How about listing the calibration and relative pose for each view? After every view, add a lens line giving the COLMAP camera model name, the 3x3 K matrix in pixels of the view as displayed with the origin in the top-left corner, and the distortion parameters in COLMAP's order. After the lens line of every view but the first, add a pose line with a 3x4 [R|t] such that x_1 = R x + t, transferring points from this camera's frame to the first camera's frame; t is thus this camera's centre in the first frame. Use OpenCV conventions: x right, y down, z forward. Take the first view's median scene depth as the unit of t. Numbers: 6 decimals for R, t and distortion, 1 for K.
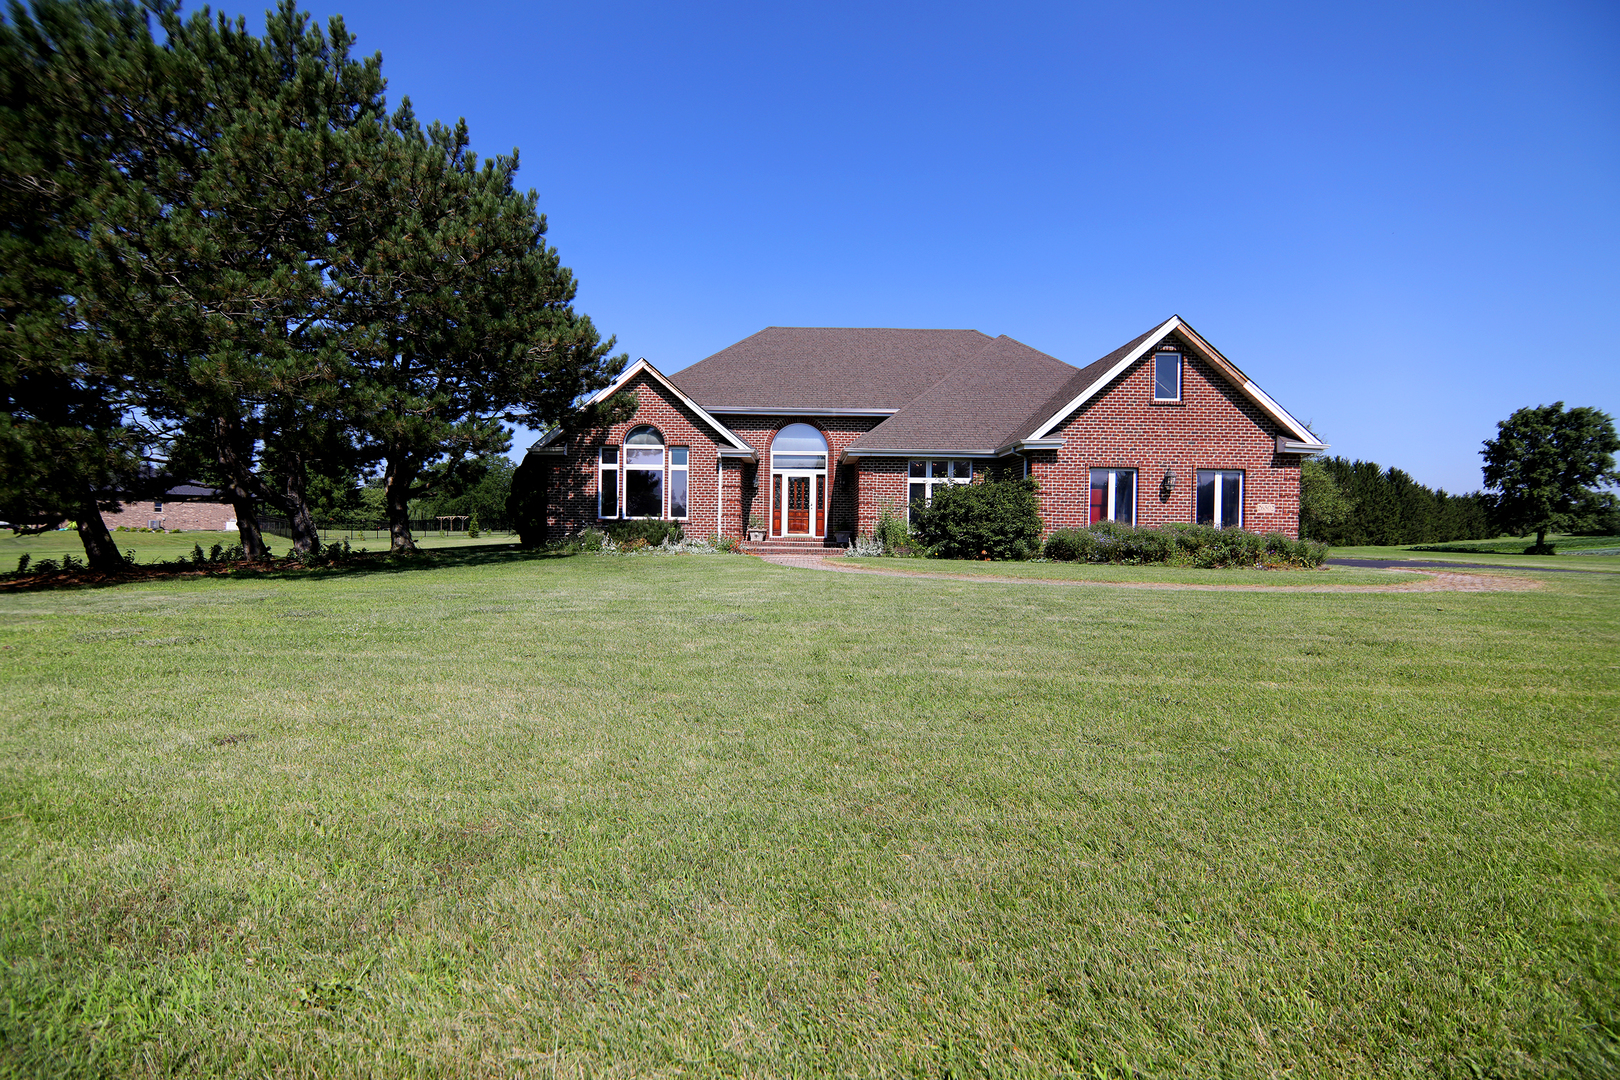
lens RADIAL K [[732.3, 0, 807.9], [0, 732.3, 536.6], [0, 0, 1]] dist [-0.008194, -0.006375]
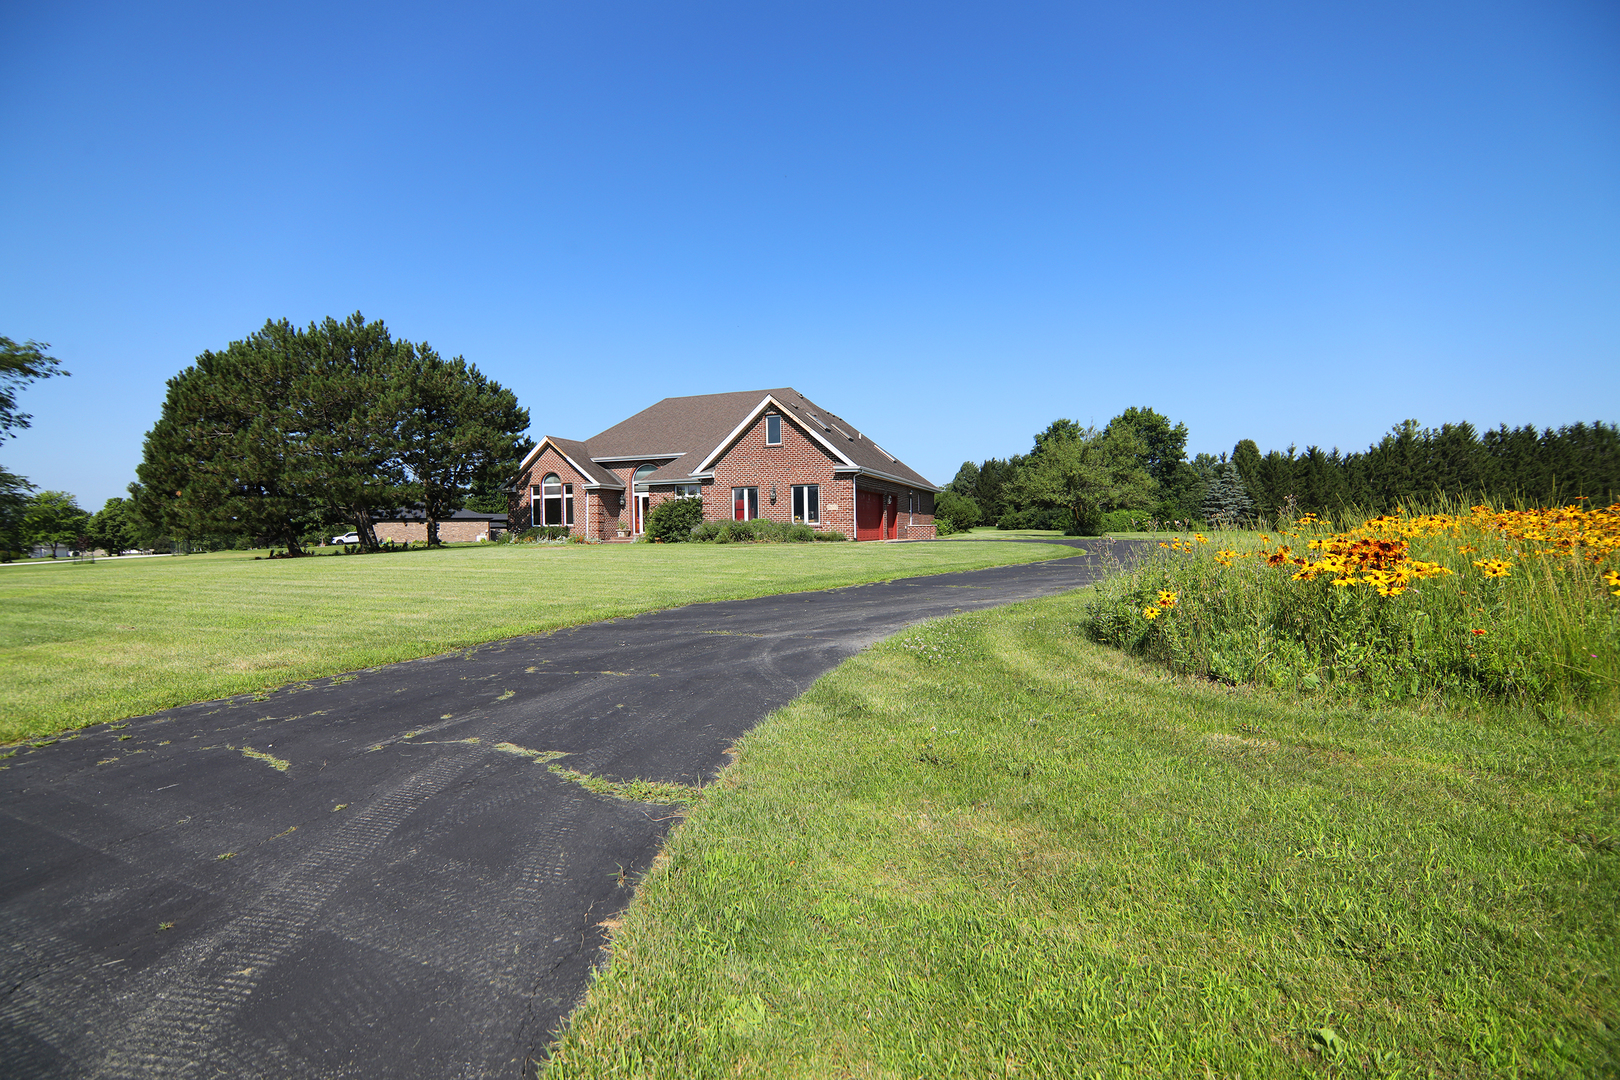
lens RADIAL K [[732.3, 0, 814.9], [0, 732.3, 539.9], [0, 0, 1]] dist [-0.008194, -0.006375]
pose [[0.934891, -0.023342, -0.354167, 1.003381], [0.023886, 0.999711, -0.002836, 0.031273], [0.354130, -0.005809, 0.935178, -0.438910]]
